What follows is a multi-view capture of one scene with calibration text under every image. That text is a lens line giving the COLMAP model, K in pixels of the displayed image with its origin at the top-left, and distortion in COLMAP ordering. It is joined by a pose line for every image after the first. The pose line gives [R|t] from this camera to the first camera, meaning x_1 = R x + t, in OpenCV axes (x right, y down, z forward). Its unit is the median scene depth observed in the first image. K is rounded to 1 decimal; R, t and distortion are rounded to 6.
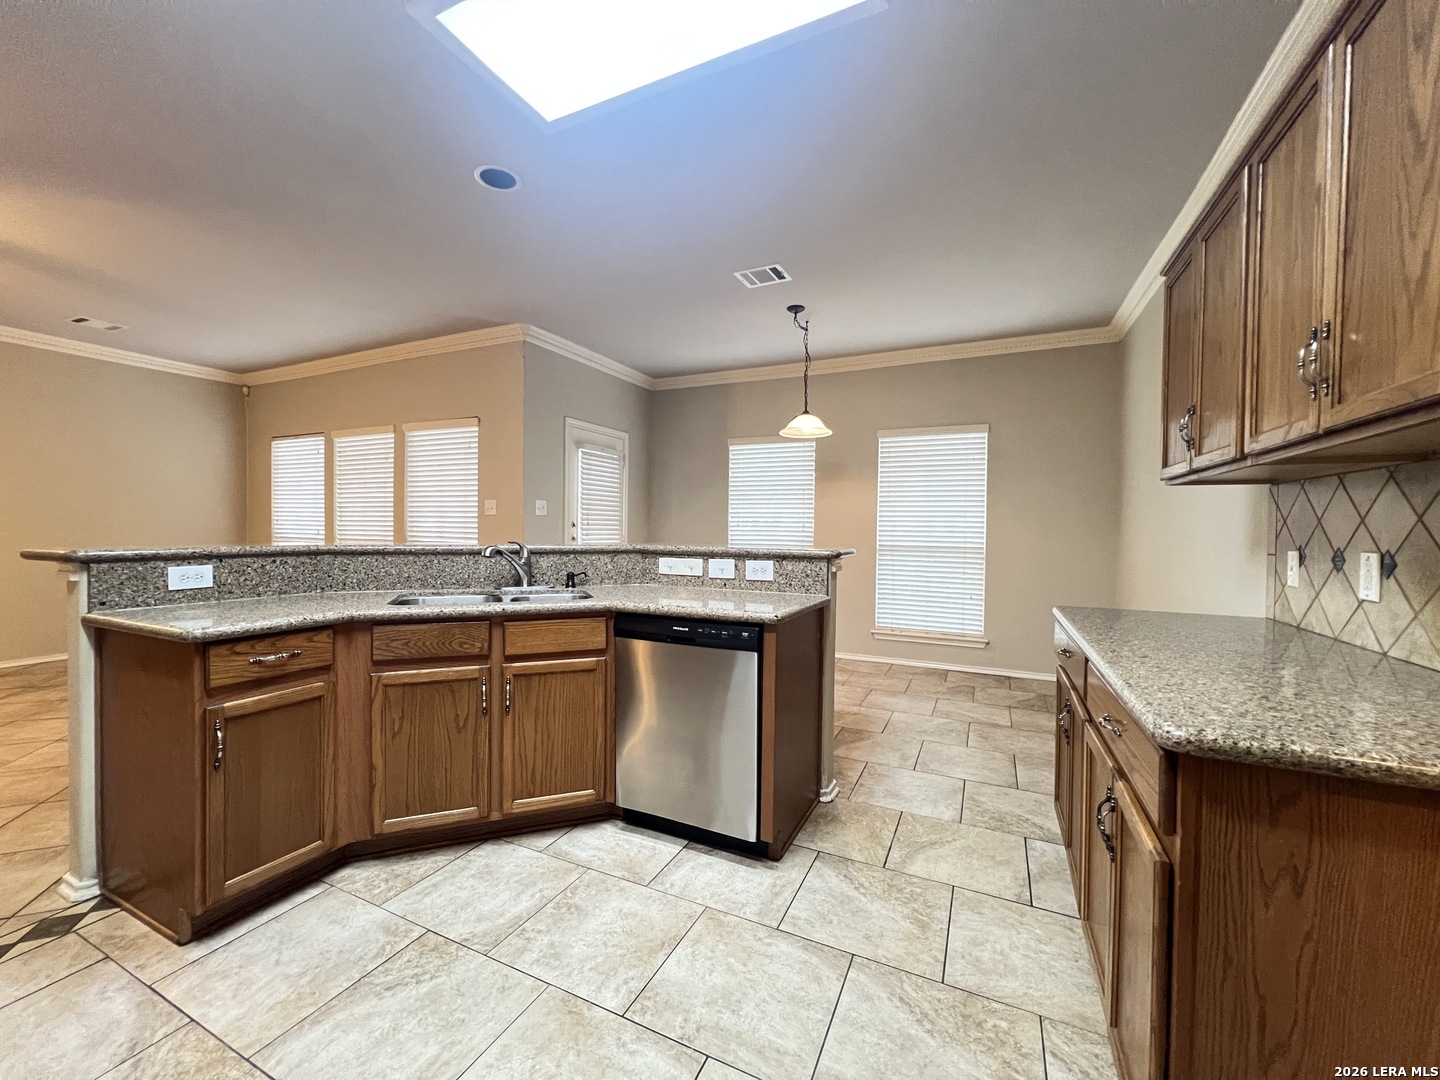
lens RADIAL K [[575.1, 0, 722.0], [0, 575.1, 537.0], [0, 0, 1]] dist [-0.005409, -0.000056]
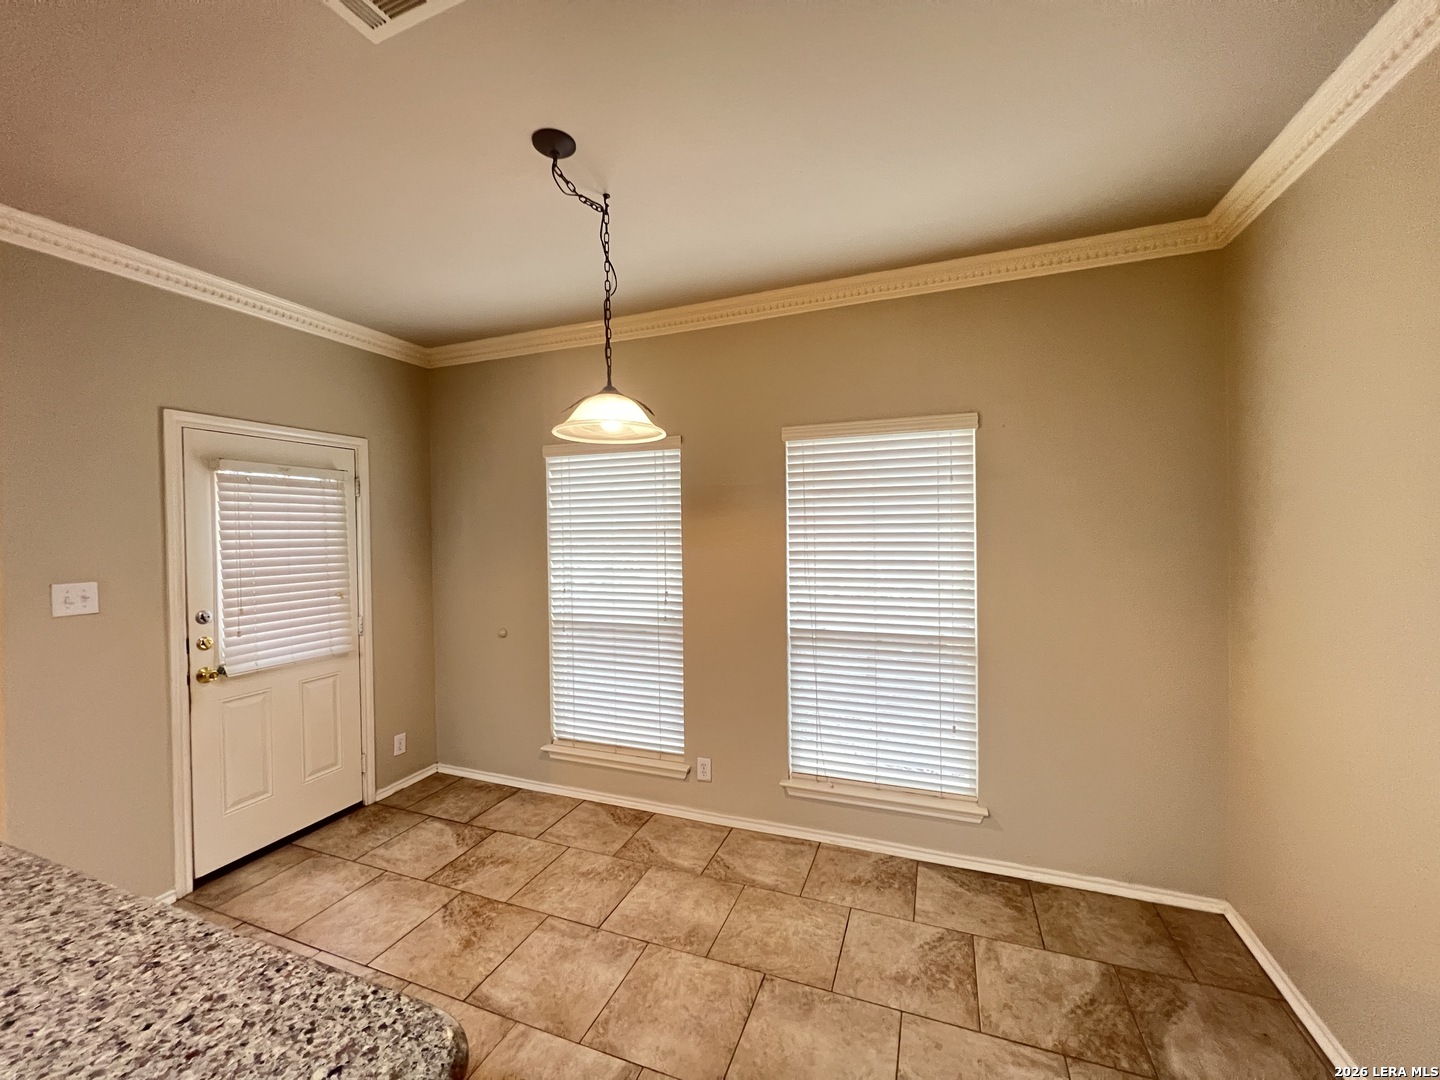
lens RADIAL K [[575.1, 0, 721.6], [0, 575.1, 536.4], [0, 0, 1]] dist [-0.005409, -0.000056]
pose [[0.996896, -0.026730, 0.074051, 0.177030], [0.027106, 0.999624, -0.004073, -0.083072], [-0.073915, 0.006068, 0.997246, 0.469950]]
